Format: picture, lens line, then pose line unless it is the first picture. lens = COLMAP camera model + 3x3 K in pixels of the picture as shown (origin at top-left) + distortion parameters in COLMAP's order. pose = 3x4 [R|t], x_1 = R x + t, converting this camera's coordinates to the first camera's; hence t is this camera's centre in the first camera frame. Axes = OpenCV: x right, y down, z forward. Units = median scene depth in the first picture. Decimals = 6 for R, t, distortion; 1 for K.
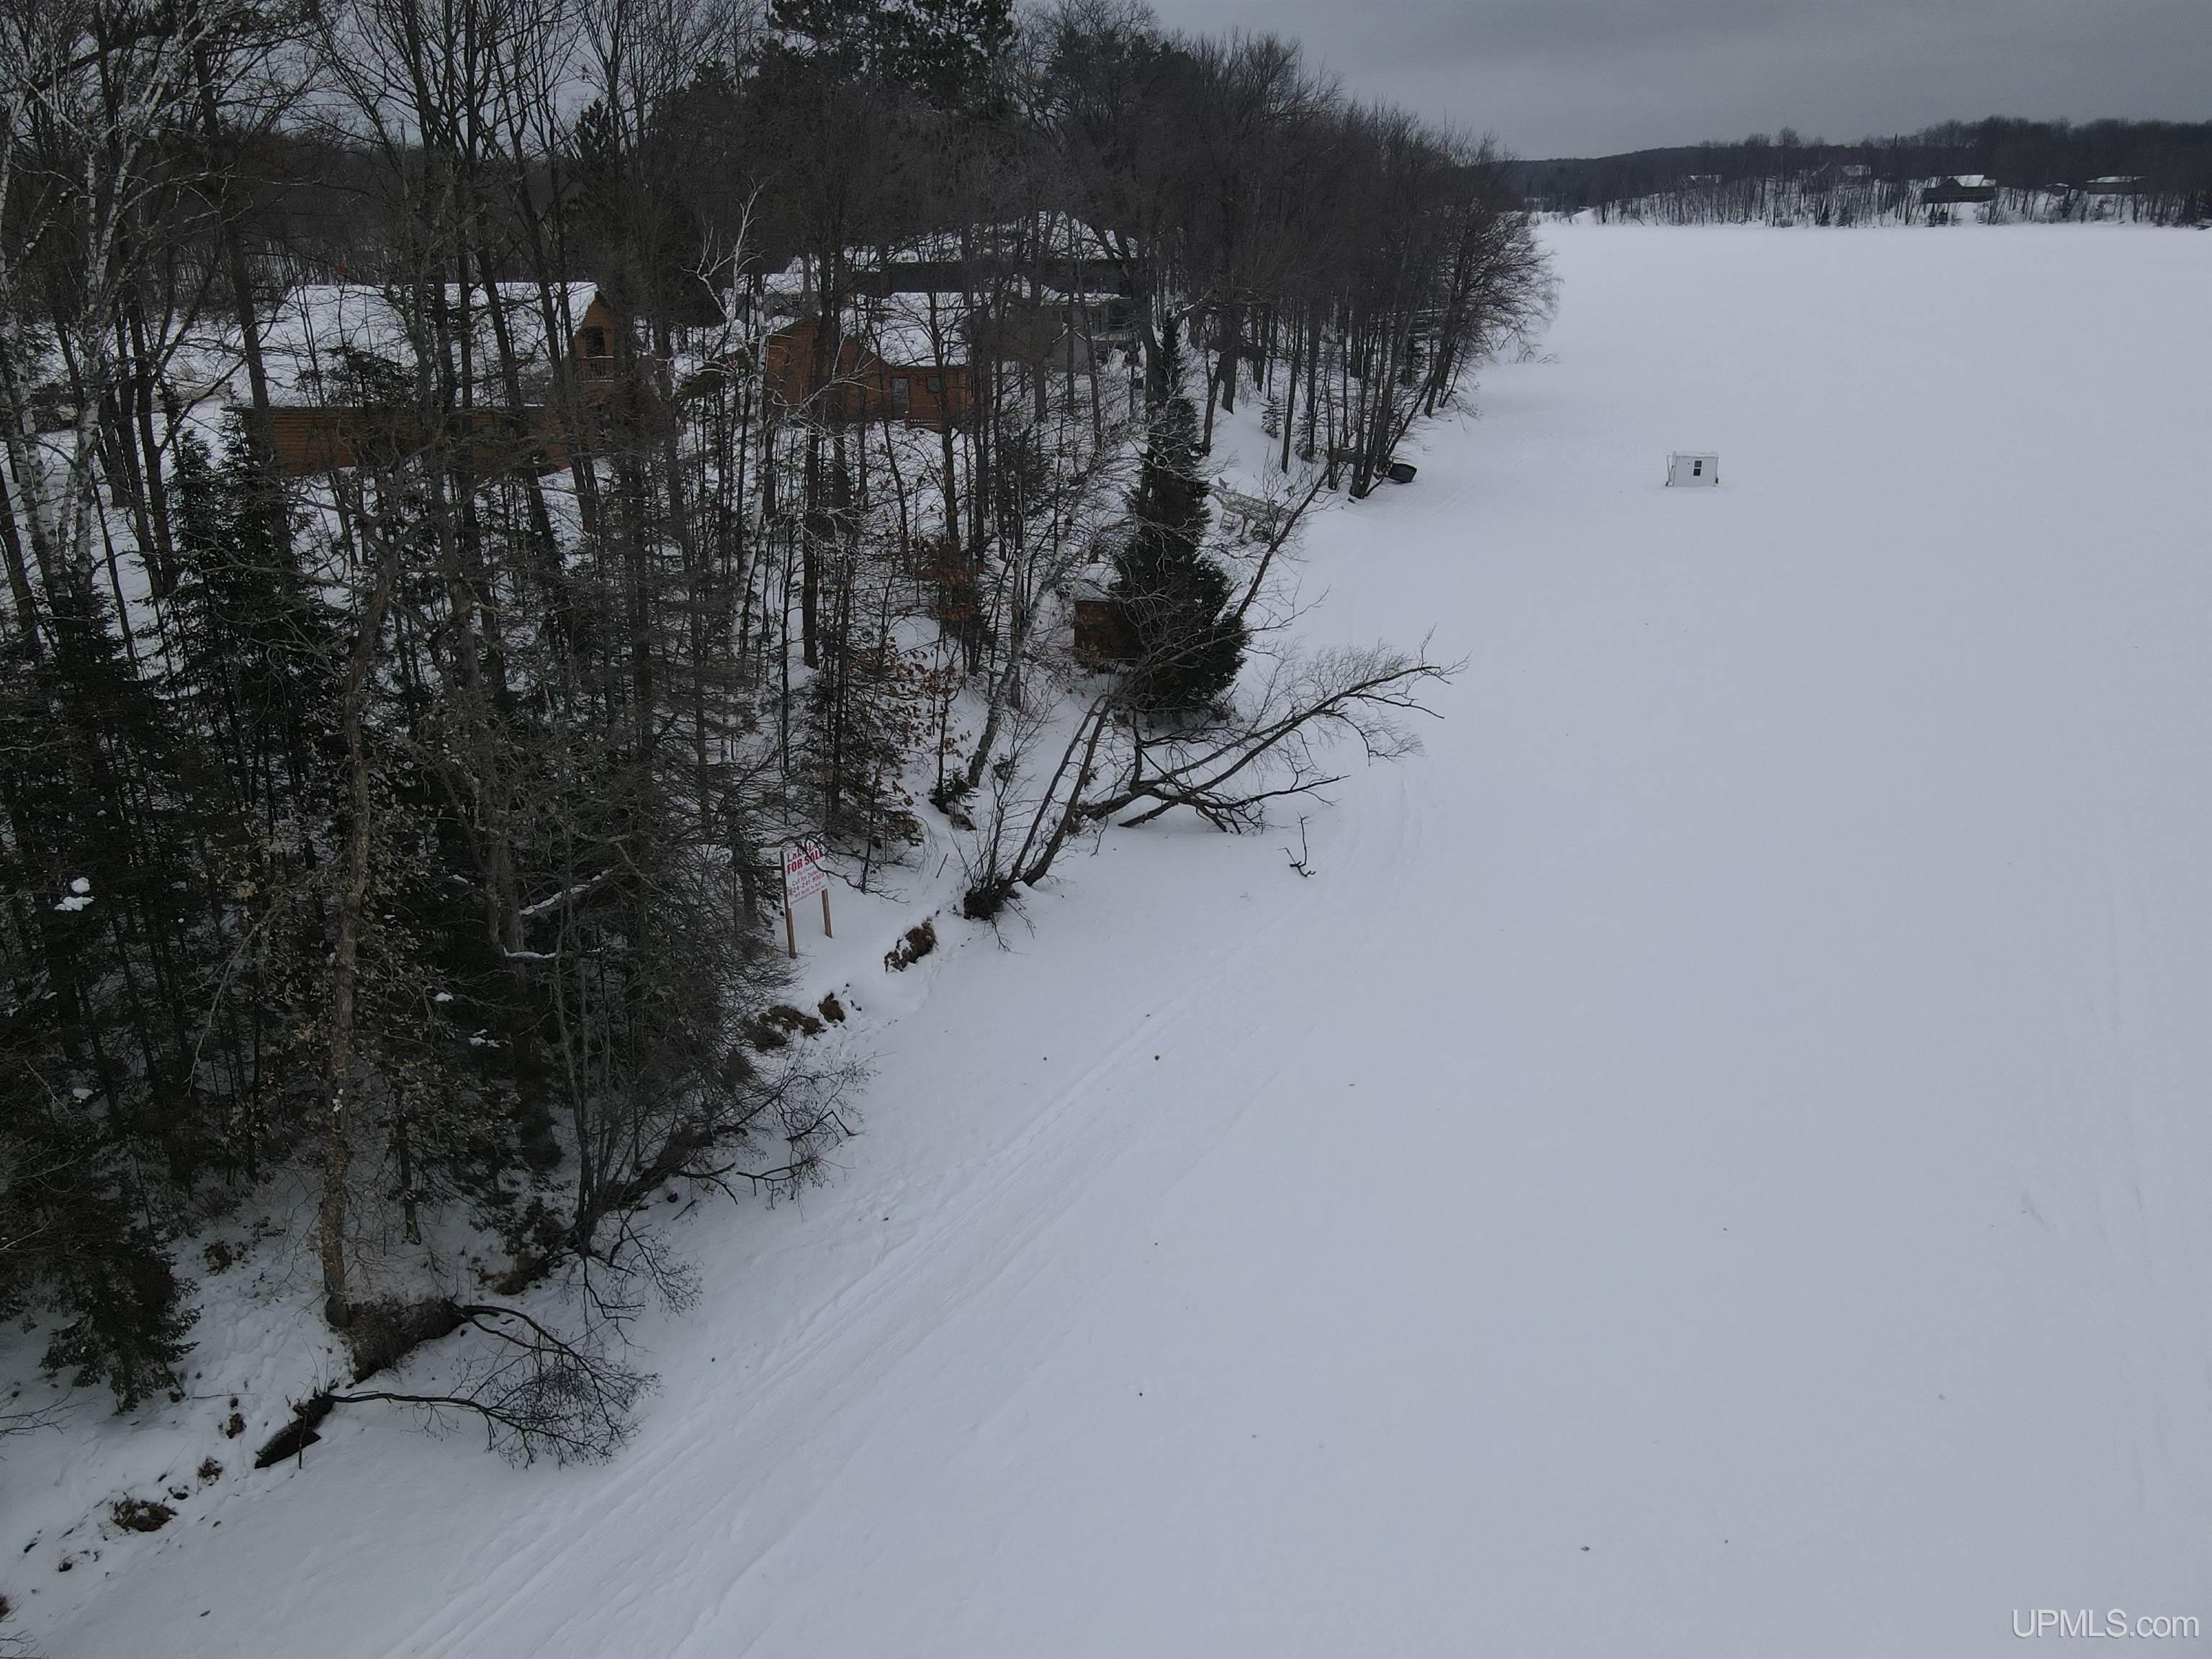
lens RADIAL K [[1627.8, 0, 1106.0], [0, 1627.8, 829.5], [0, 0, 1]] dist [0.030521, -0.023253]
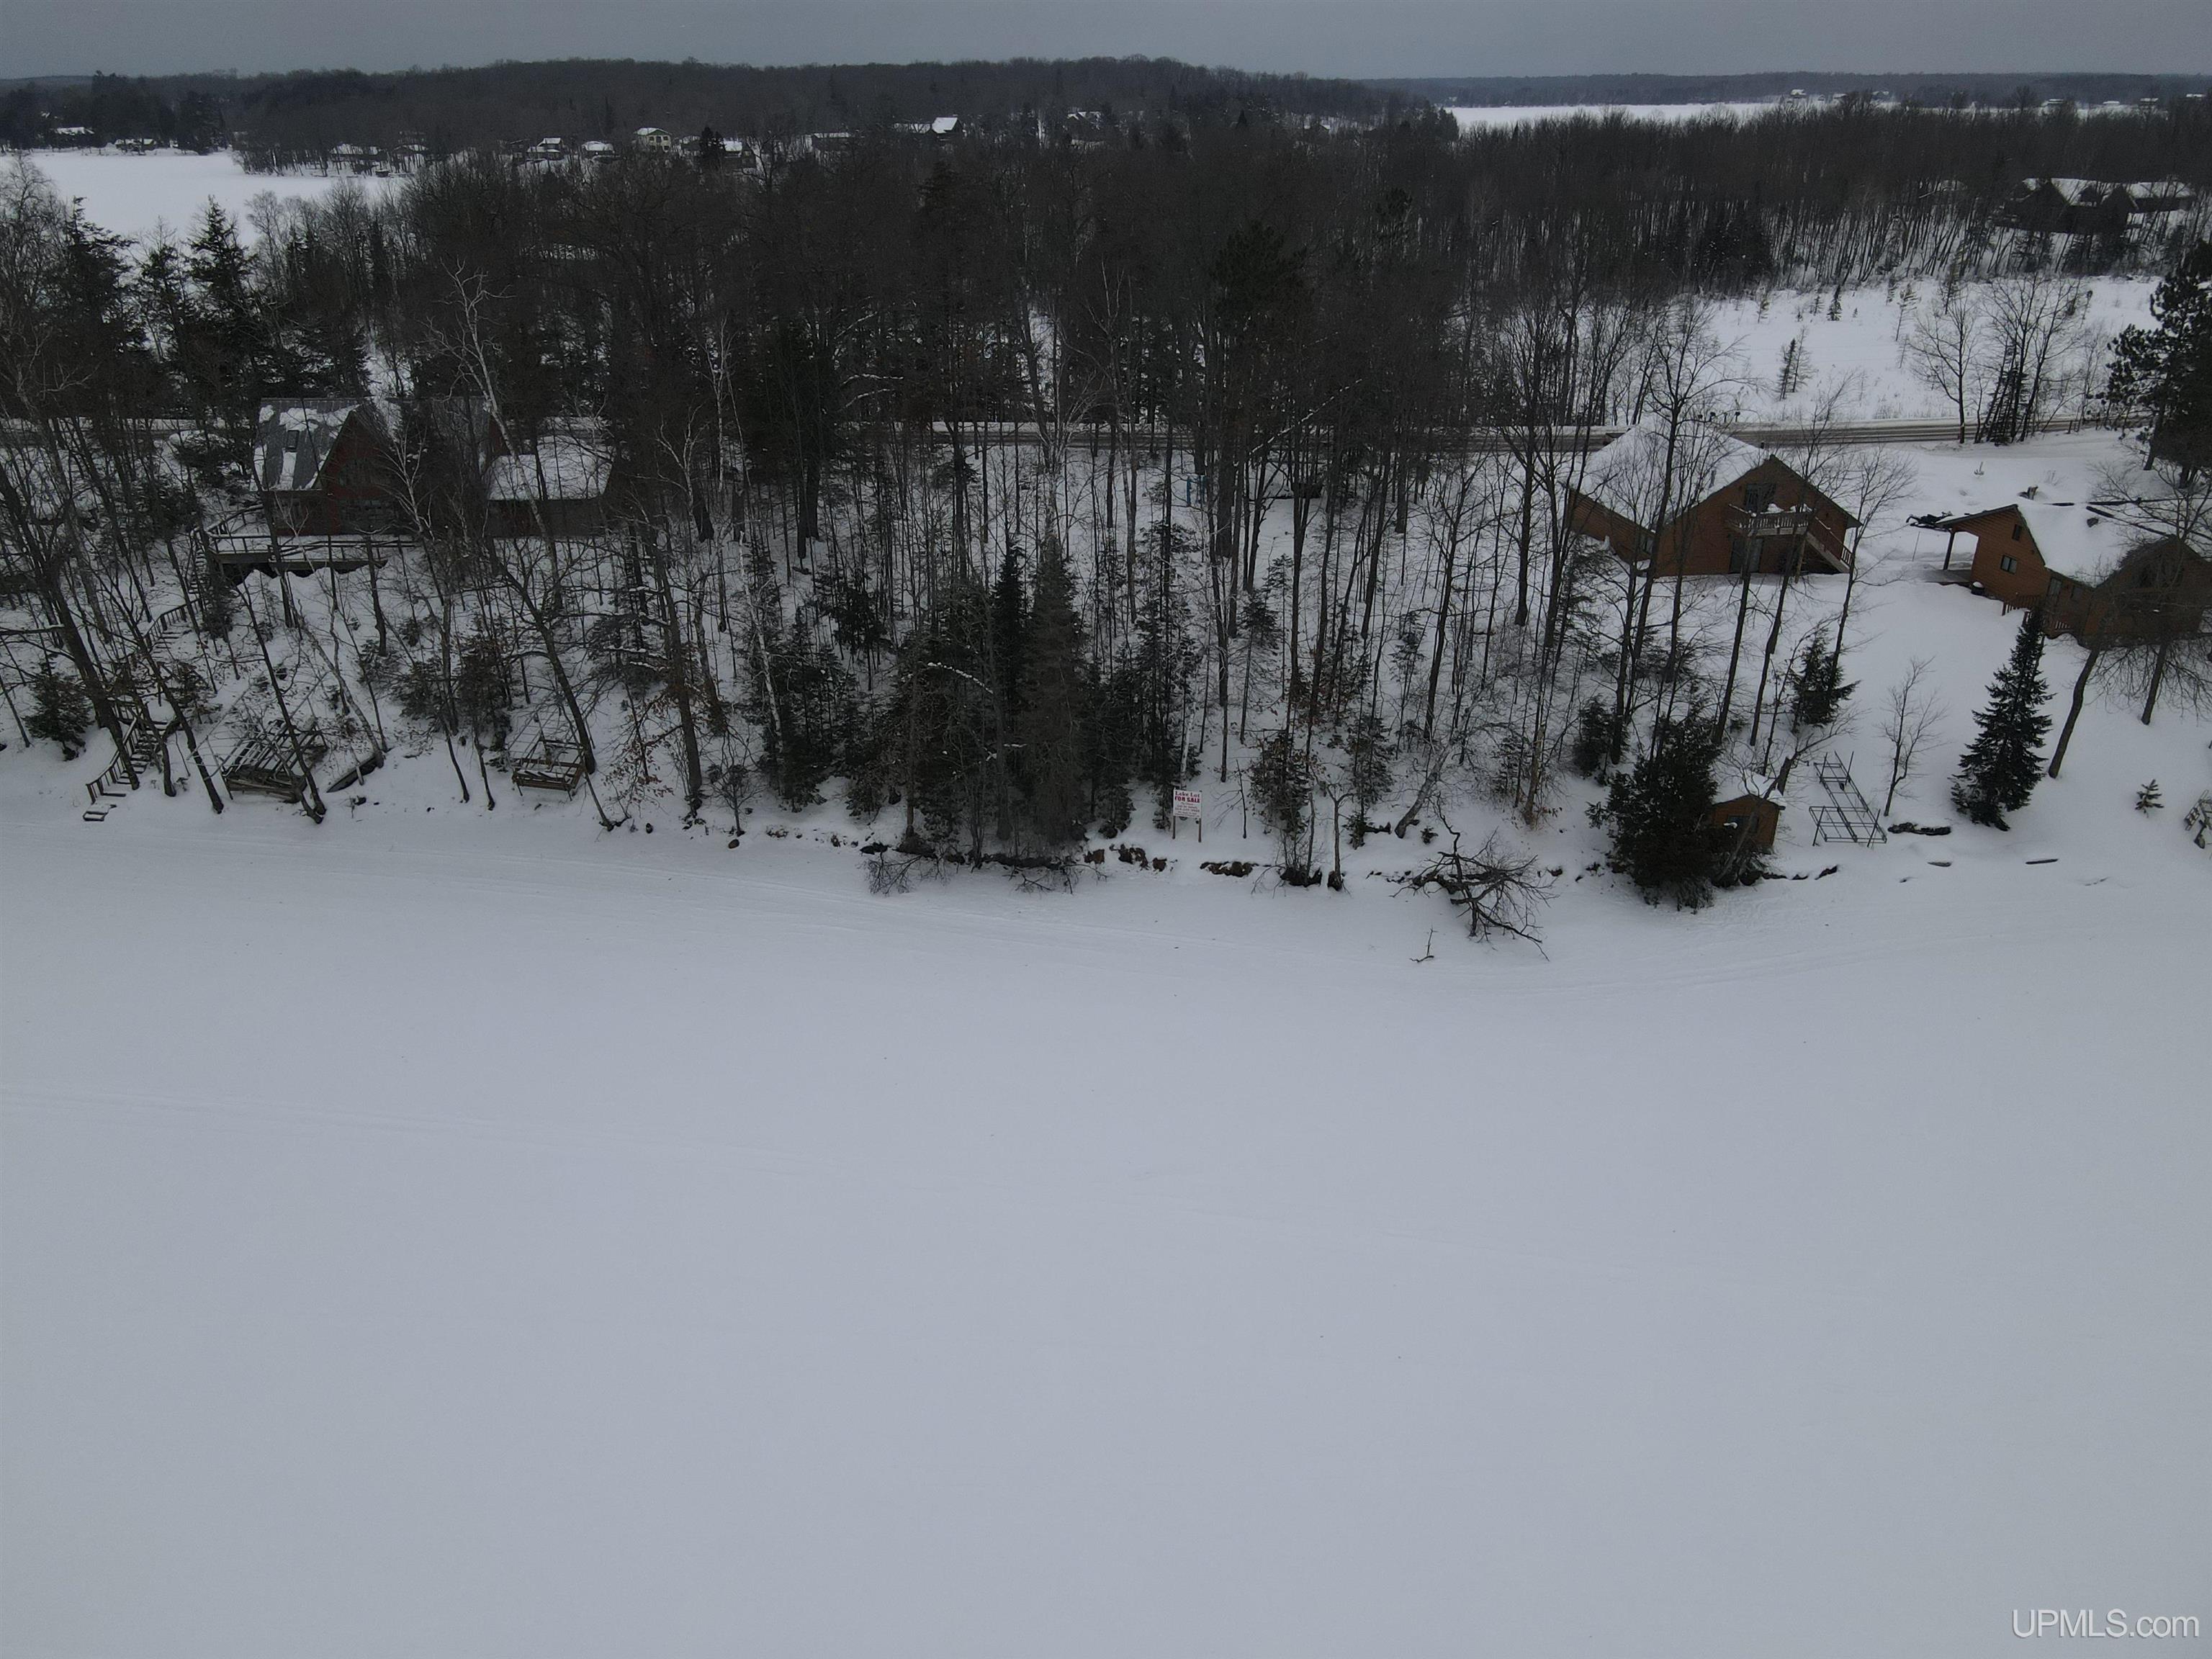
lens RADIAL K [[1627.8, 0, 1106.0], [0, 1627.8, 829.5], [0, 0, 1]] dist [0.030521, -0.023253]
pose [[0.279051, 0.438428, -0.854348, 2.027140], [-0.347768, 0.875437, 0.335661, -0.780353], [0.895091, 0.203448, 0.396763, 0.091740]]
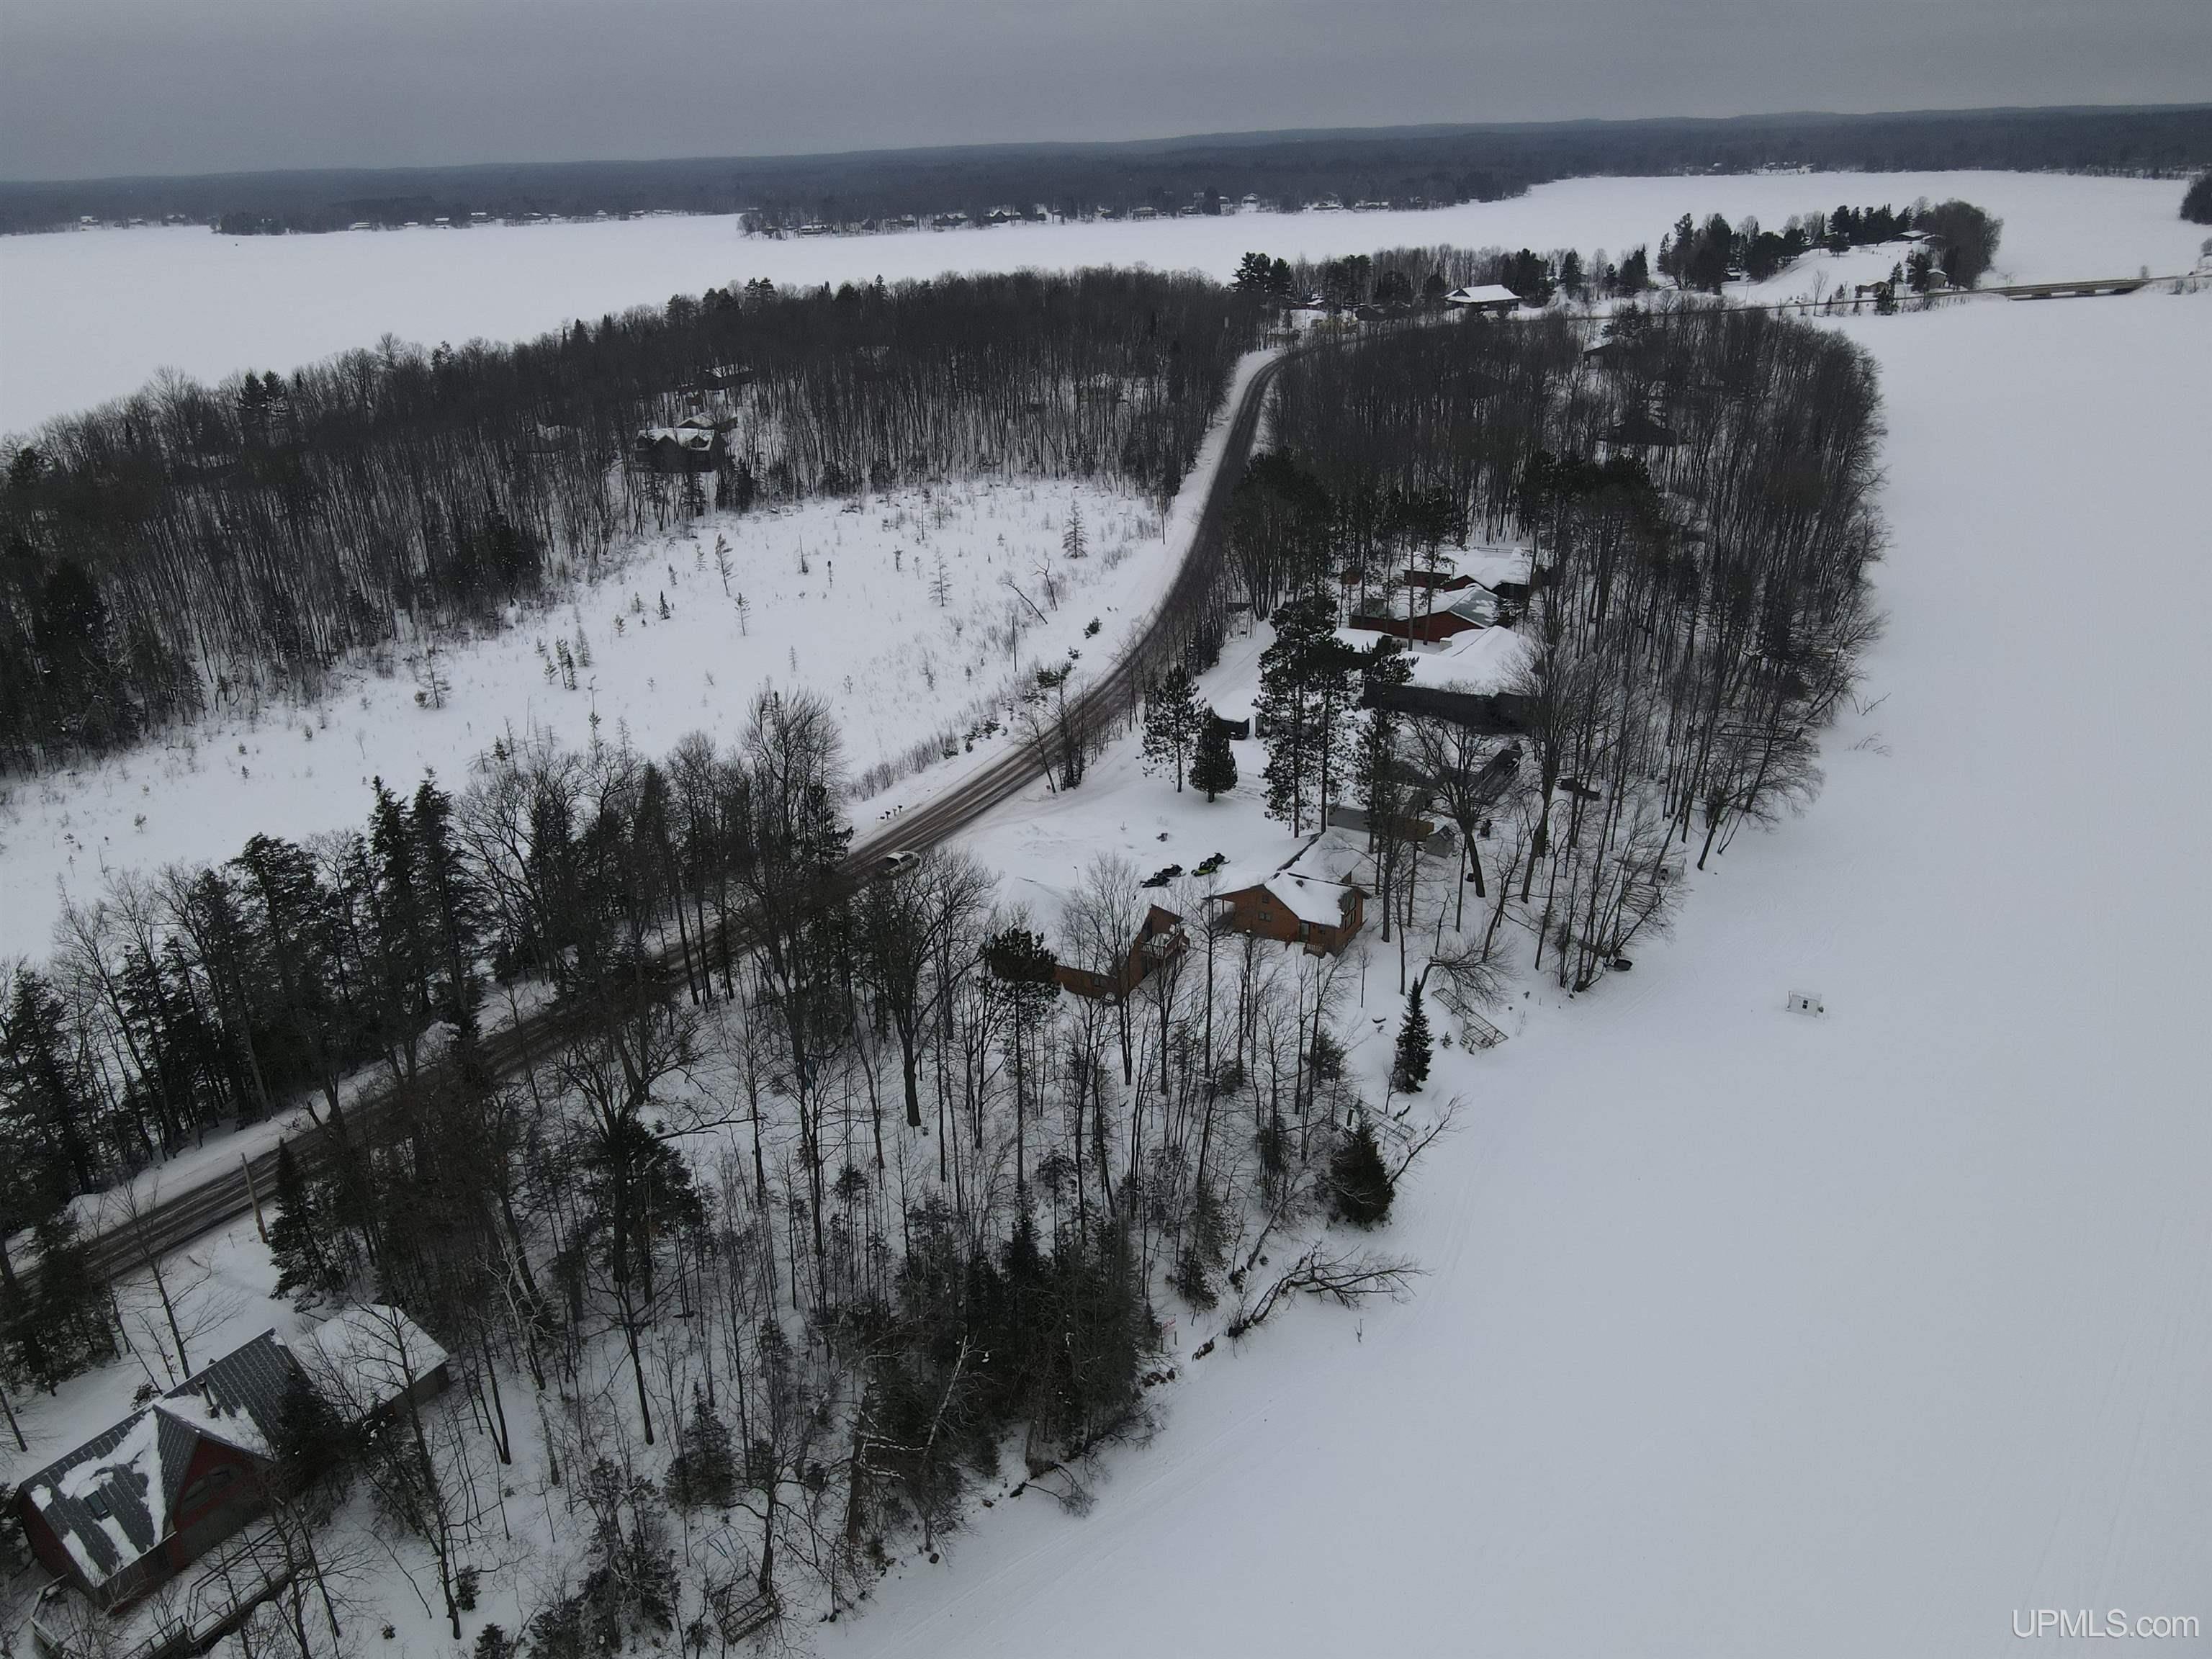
lens RADIAL K [[1627.8, 0, 1106.0], [0, 1627.8, 829.5], [0, 0, 1]] dist [0.030521, -0.023253]
pose [[0.934339, 0.151913, -0.322386, 0.702543], [-0.131797, 0.987756, 0.083471, -1.448790], [0.331119, -0.035501, 0.942921, -2.427642]]
